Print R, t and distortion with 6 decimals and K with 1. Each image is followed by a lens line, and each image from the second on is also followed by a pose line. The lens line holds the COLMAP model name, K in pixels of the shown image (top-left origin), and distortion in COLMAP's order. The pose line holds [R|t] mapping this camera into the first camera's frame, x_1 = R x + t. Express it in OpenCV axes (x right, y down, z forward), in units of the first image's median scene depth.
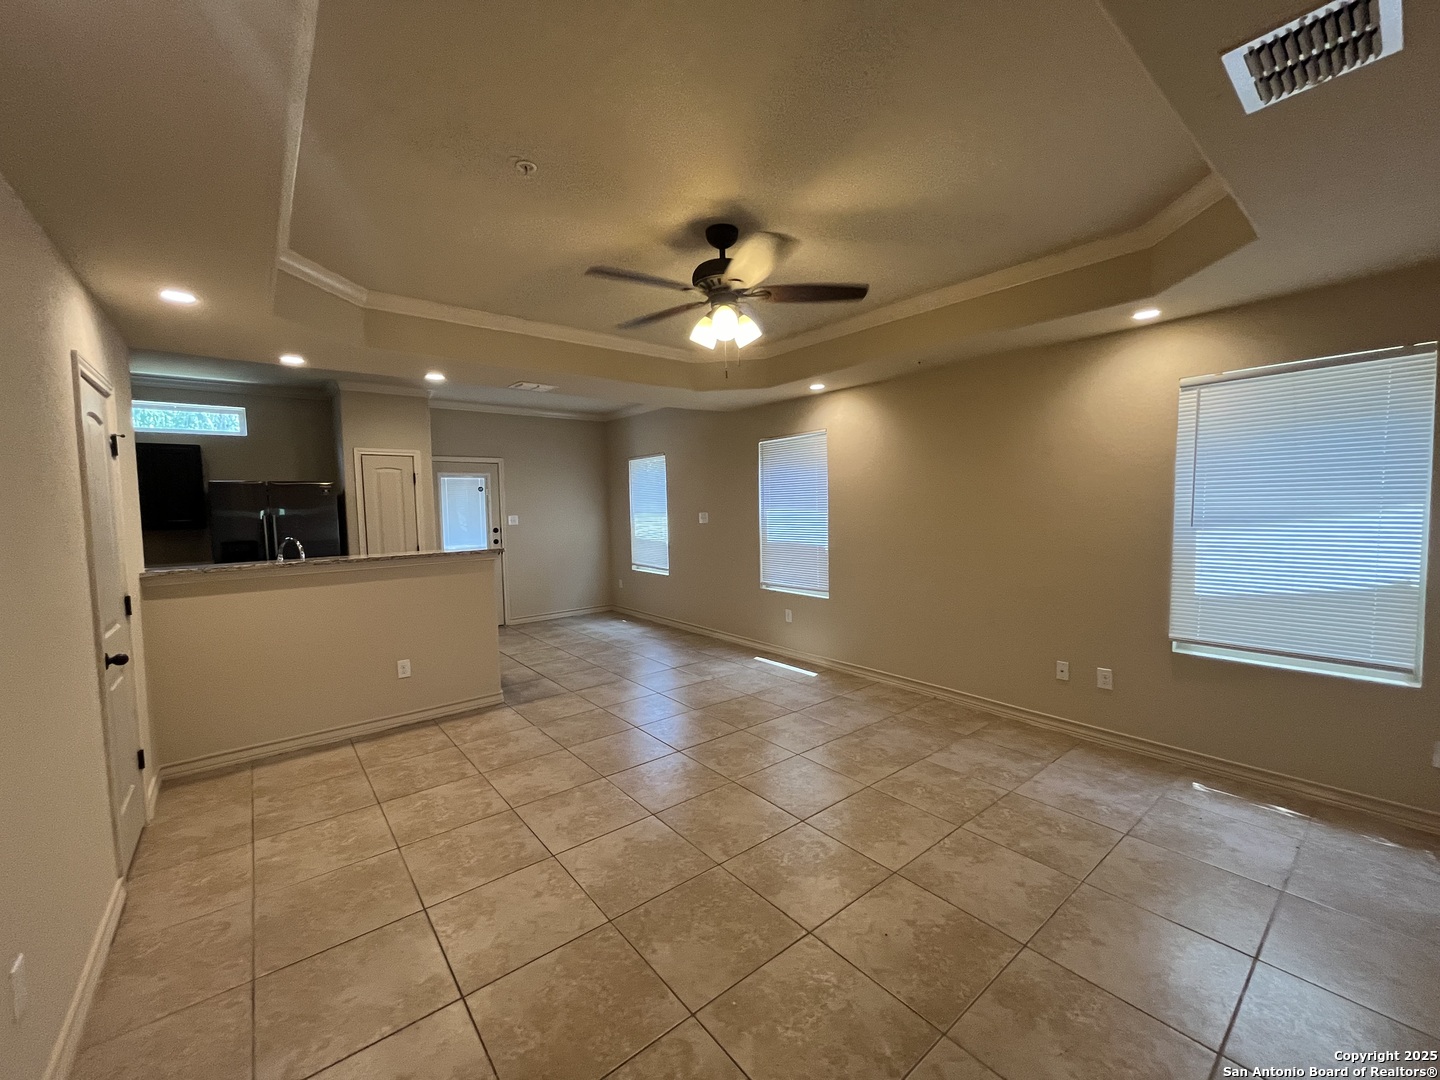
lens RADIAL K [[581.9, 0, 719.0], [0, 581.9, 535.5], [0, 0, 1]] dist [-0.000798, -0.000093]
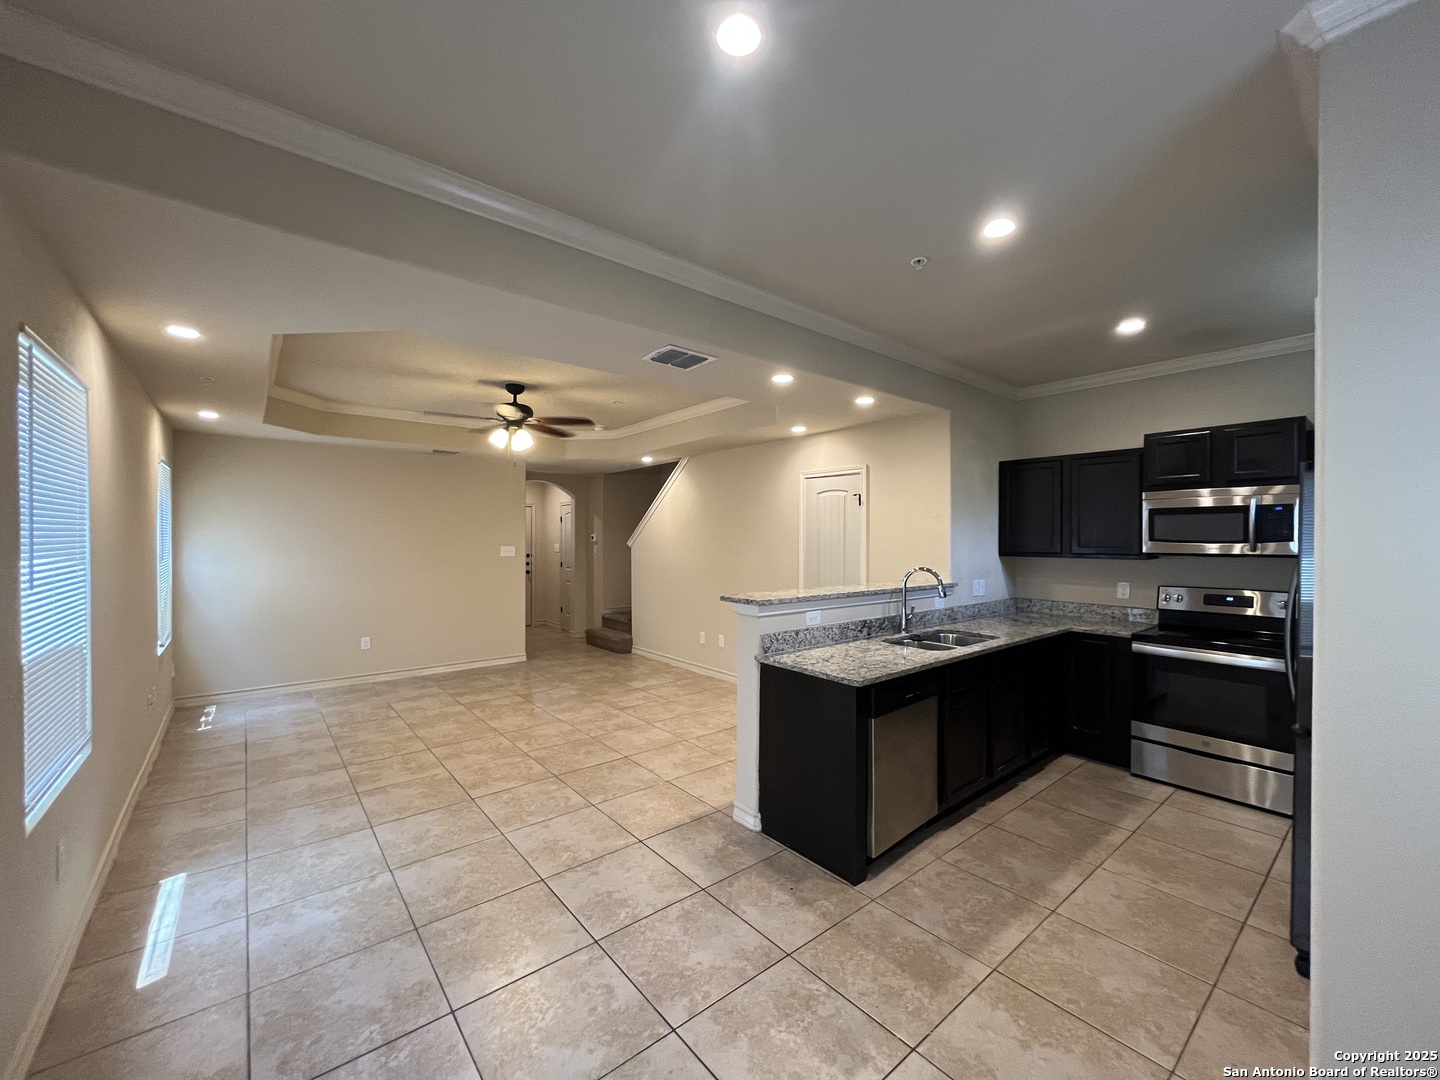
lens RADIAL K [[579.6, 0, 719.5], [0, 579.6, 540.1], [0, 0, 1]] dist [-0.001185, -0.000242]
pose [[-0.999796, 0.017938, -0.009334, -0.415723], [0.017344, 0.998037, 0.060170, -0.103545], [0.010395, 0.059996, -0.998144, 1.965290]]
